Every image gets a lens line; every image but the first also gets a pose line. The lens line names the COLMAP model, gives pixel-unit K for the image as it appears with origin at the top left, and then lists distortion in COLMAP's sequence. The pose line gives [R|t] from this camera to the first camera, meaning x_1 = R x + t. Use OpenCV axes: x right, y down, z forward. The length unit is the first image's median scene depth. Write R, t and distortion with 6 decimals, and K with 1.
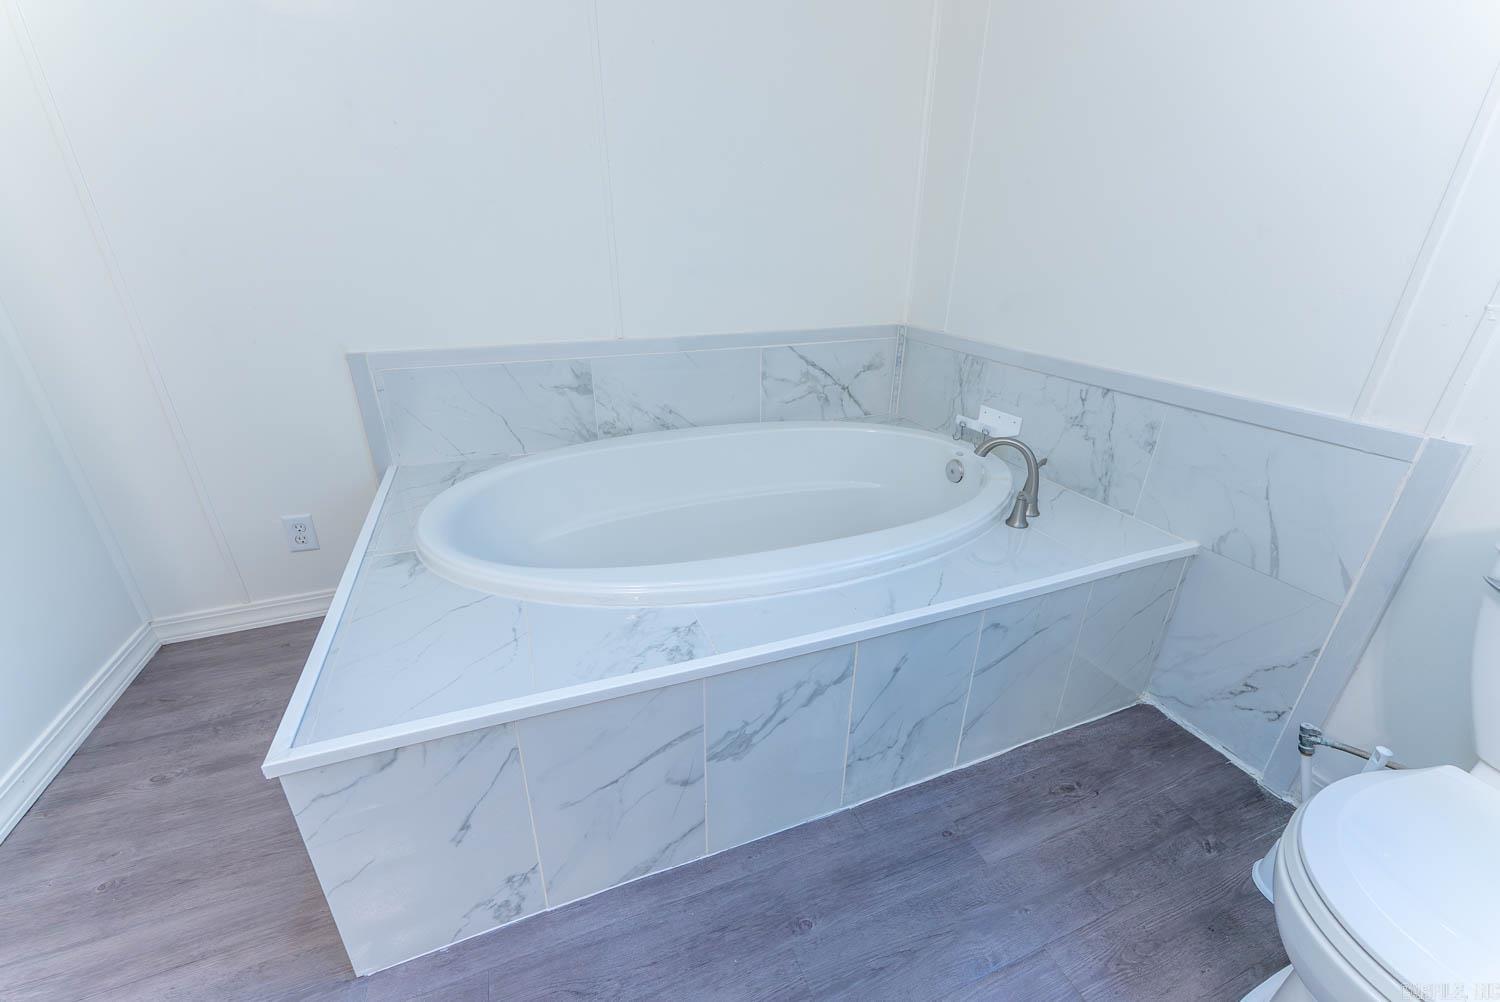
lens RADIAL K [[600.9, 0, 747.7], [0, 600.9, 504.1], [0, 0, 1]] dist [-0.001941, -0.000235]
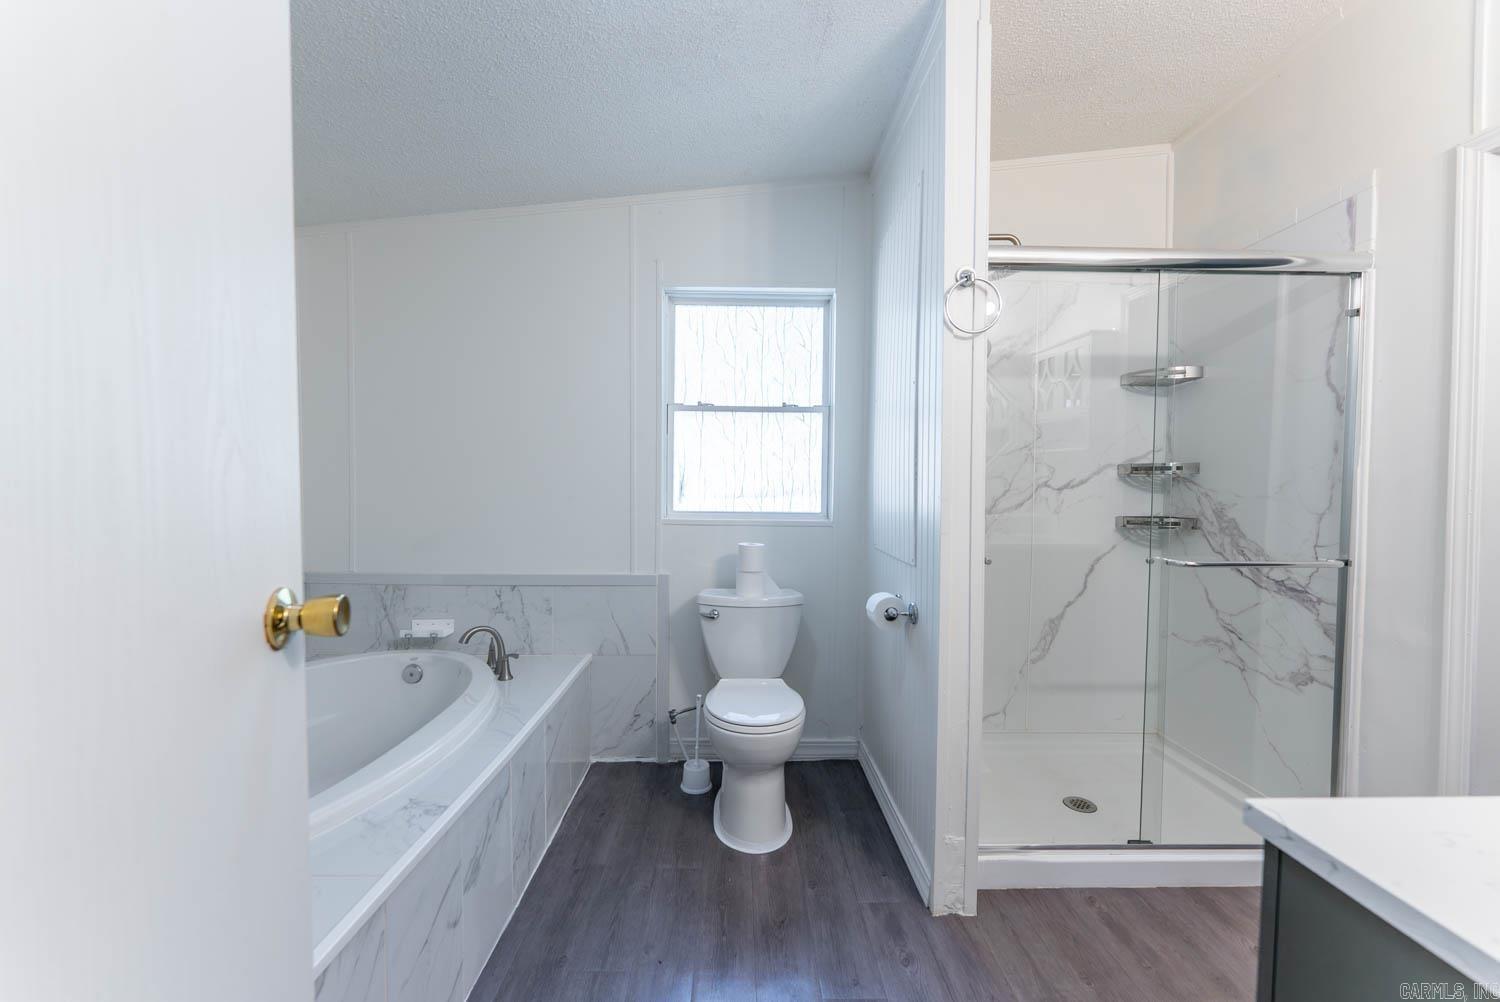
lens RADIAL K [[600.9, 0, 747.7], [0, 600.9, 504.1], [0, 0, 1]] dist [-0.001941, -0.000235]
pose [[0.349262, -0.028717, 0.936585, -0.748060], [0.374479, 0.920516, -0.111423, 0.025822], [-0.858942, 0.389648, 0.332255, -0.187343]]
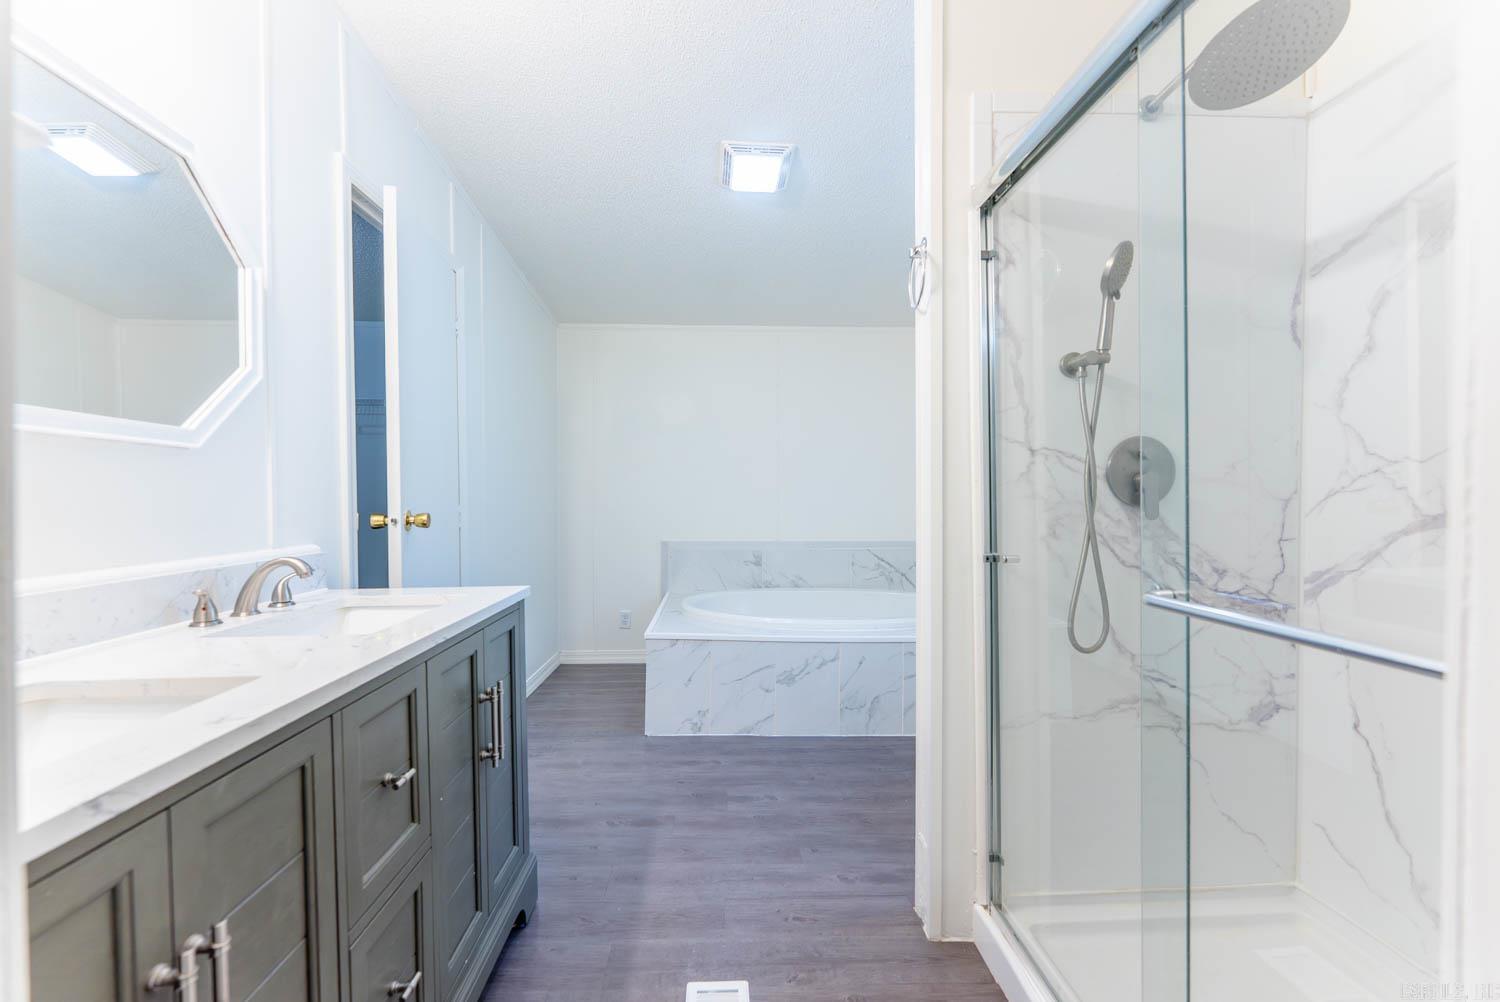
lens RADIAL K [[600.9, 0, 747.7], [0, 600.9, 504.1], [0, 0, 1]] dist [-0.001941, -0.000235]
pose [[0.945365, 0.003264, -0.325998, 0.479905], [-0.130707, 0.919859, -0.369830, 0.509259], [0.298665, 0.392235, 0.870029, -1.153244]]
